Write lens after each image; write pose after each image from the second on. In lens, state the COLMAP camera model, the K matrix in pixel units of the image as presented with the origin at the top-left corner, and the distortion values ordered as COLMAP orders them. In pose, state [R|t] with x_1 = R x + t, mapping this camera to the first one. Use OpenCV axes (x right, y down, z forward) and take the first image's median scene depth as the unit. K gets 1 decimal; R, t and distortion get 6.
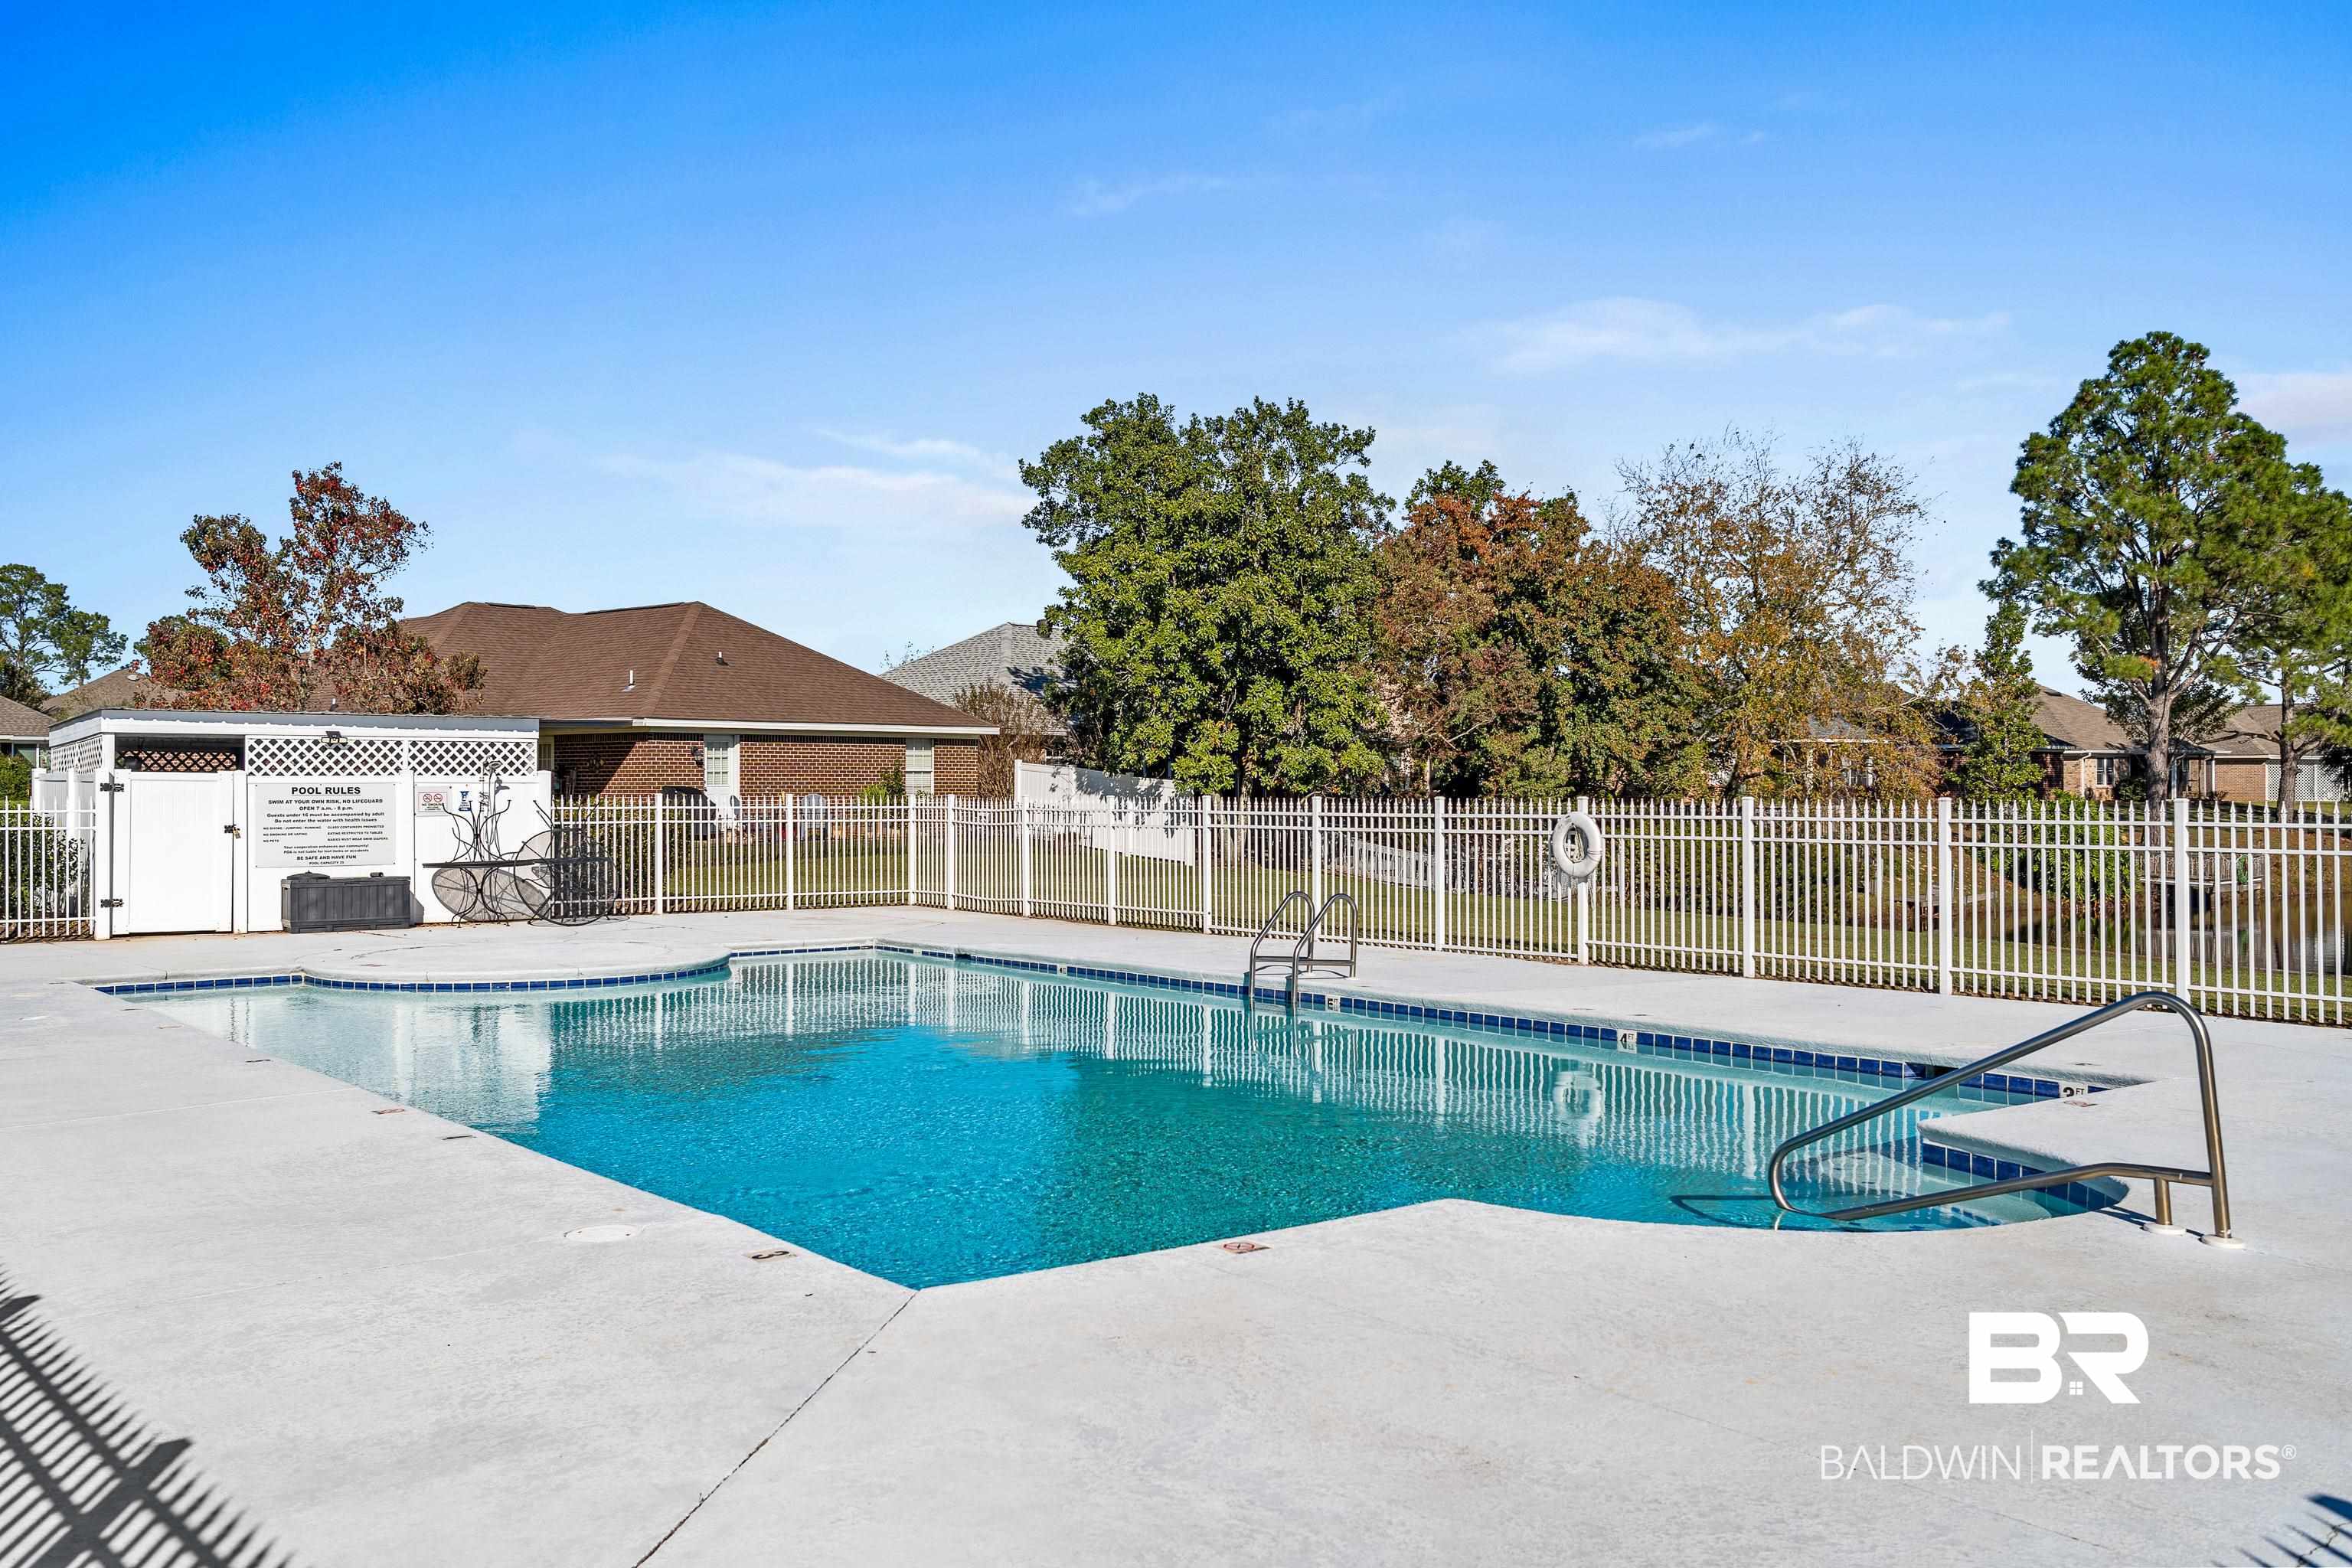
lens RADIAL K [[2006.0, 0, 1176.0], [0, 2006.0, 784.0], [0, 0, 1]] dist [0.008158, 0.004392]
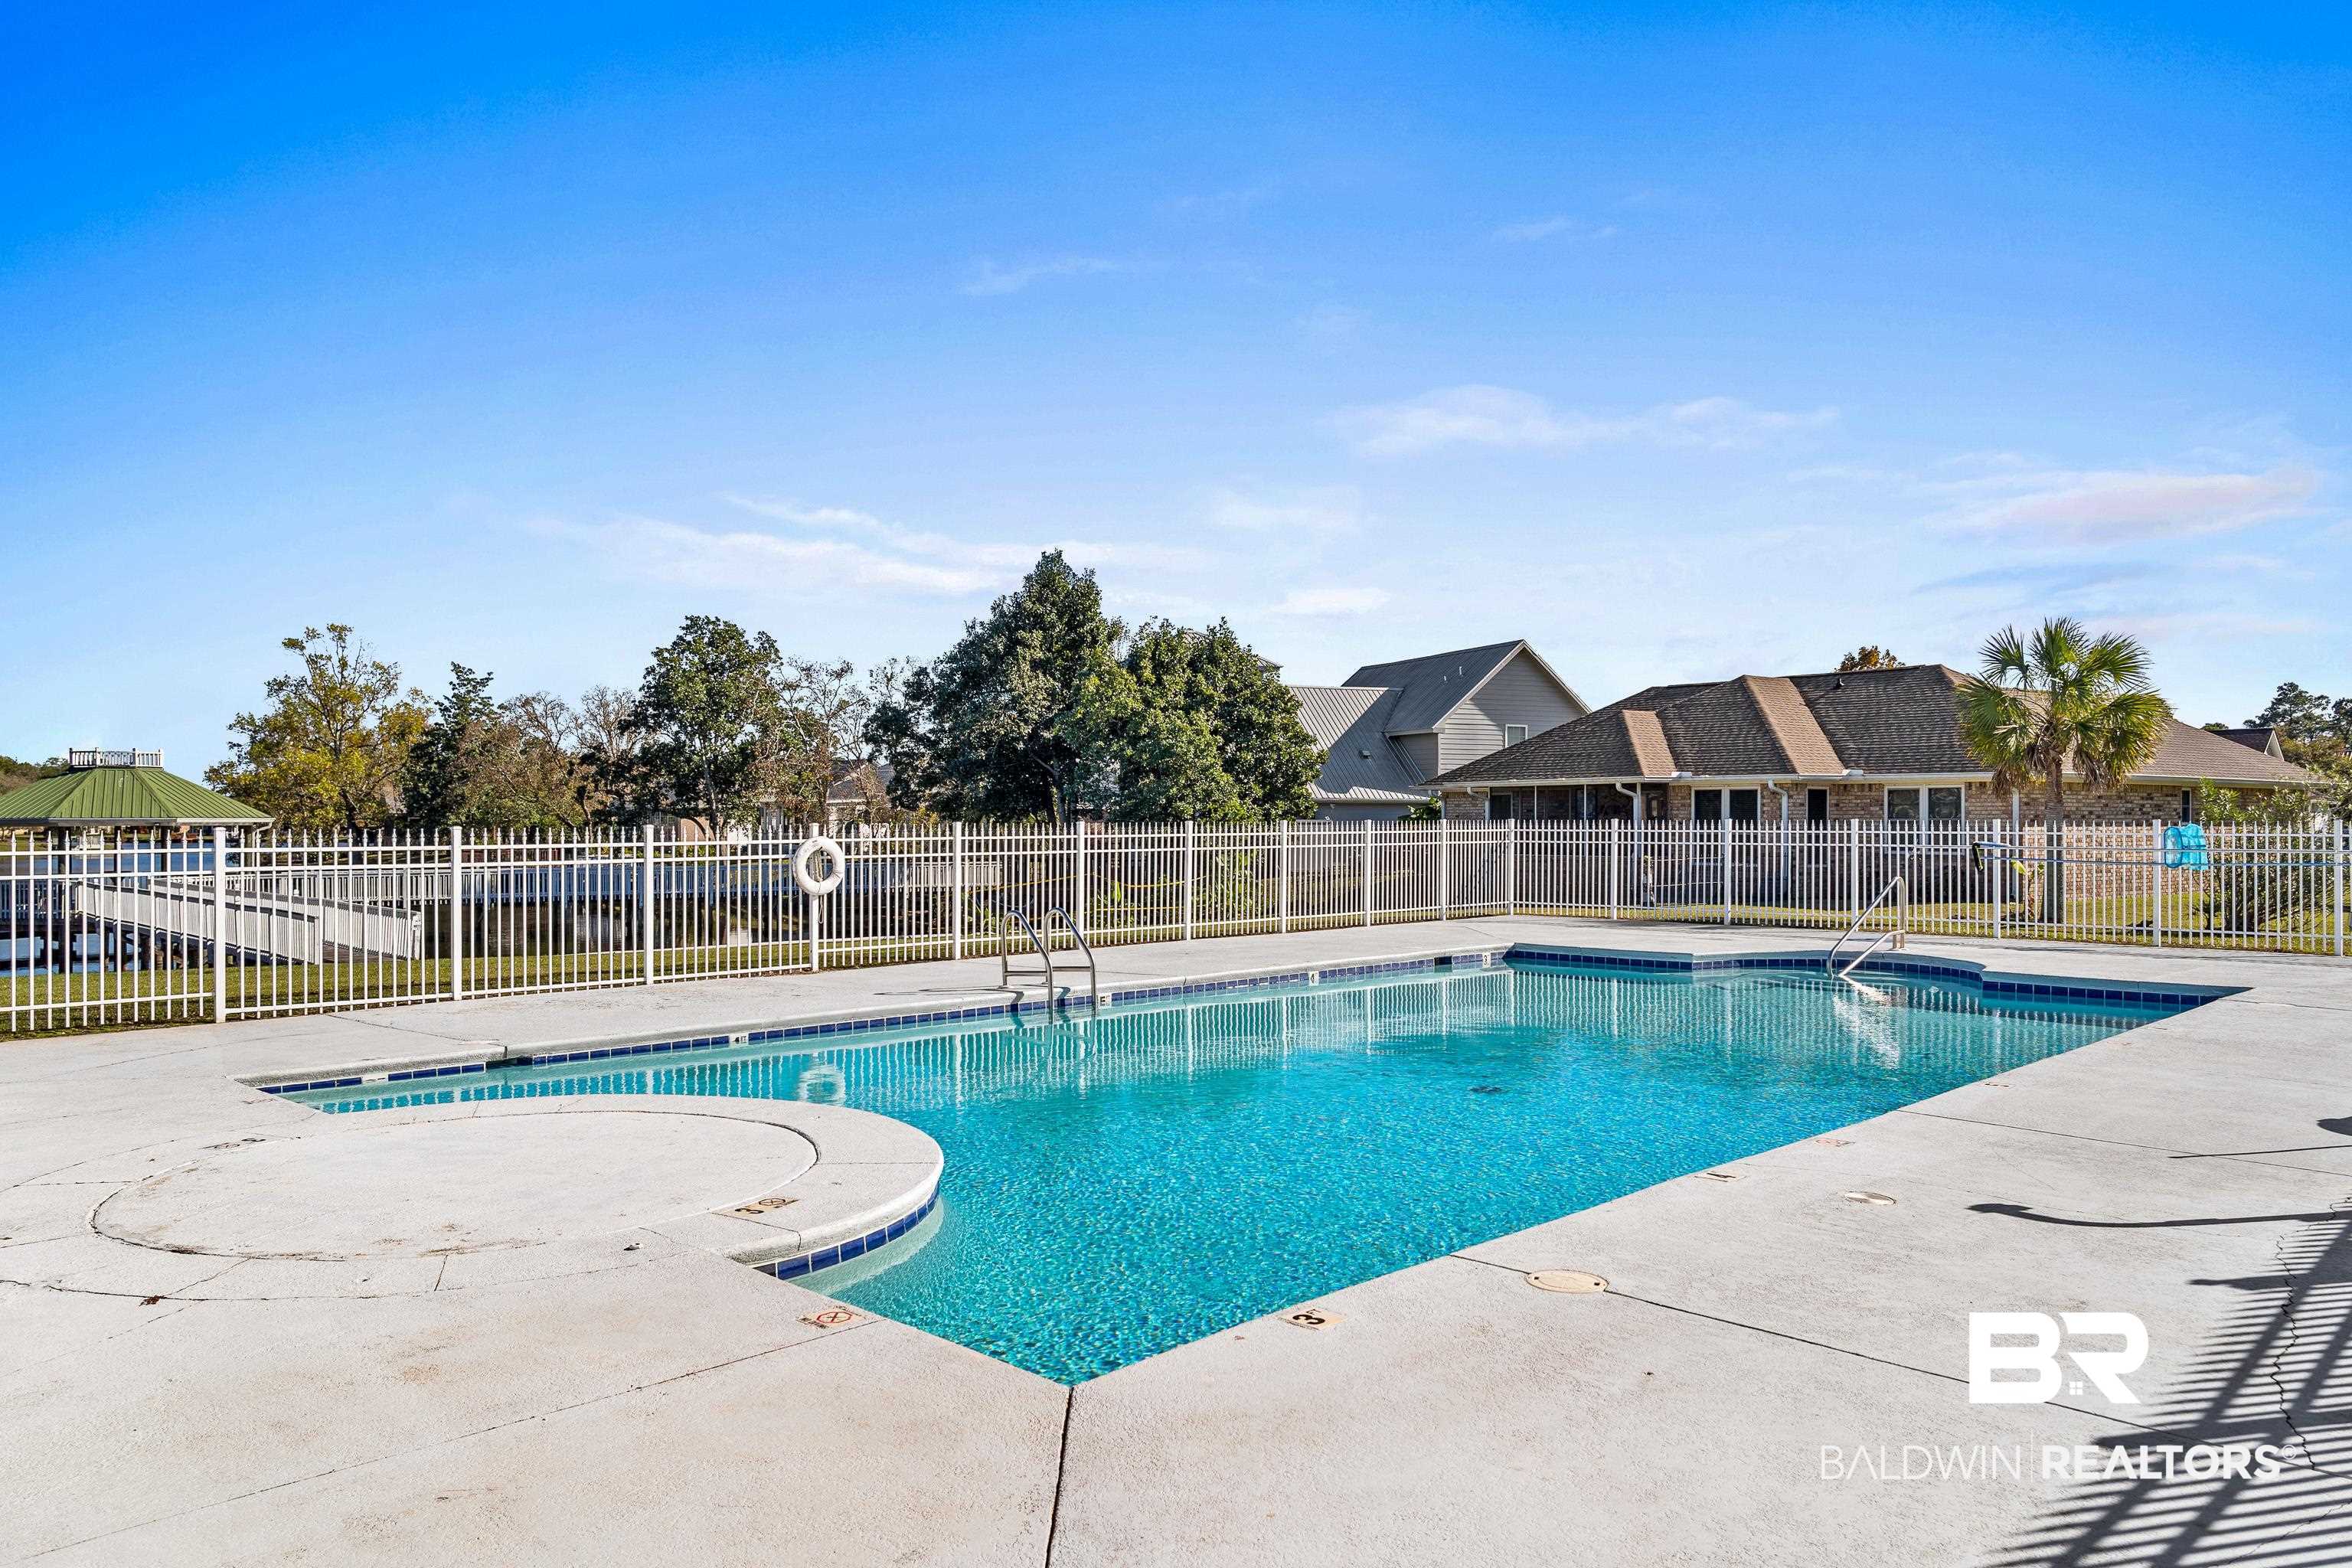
lens RADIAL K [[1607.7, 0, 1176.0], [0, 1607.7, 784.0], [0, 0, 1]] dist [-0.001356, -0.000522]
pose [[-0.126345, 0.022481, 0.991732, -0.873723], [-0.002336, 0.999734, -0.022960, 0.004368], [-0.991984, -0.005217, -0.126258, 1.088607]]
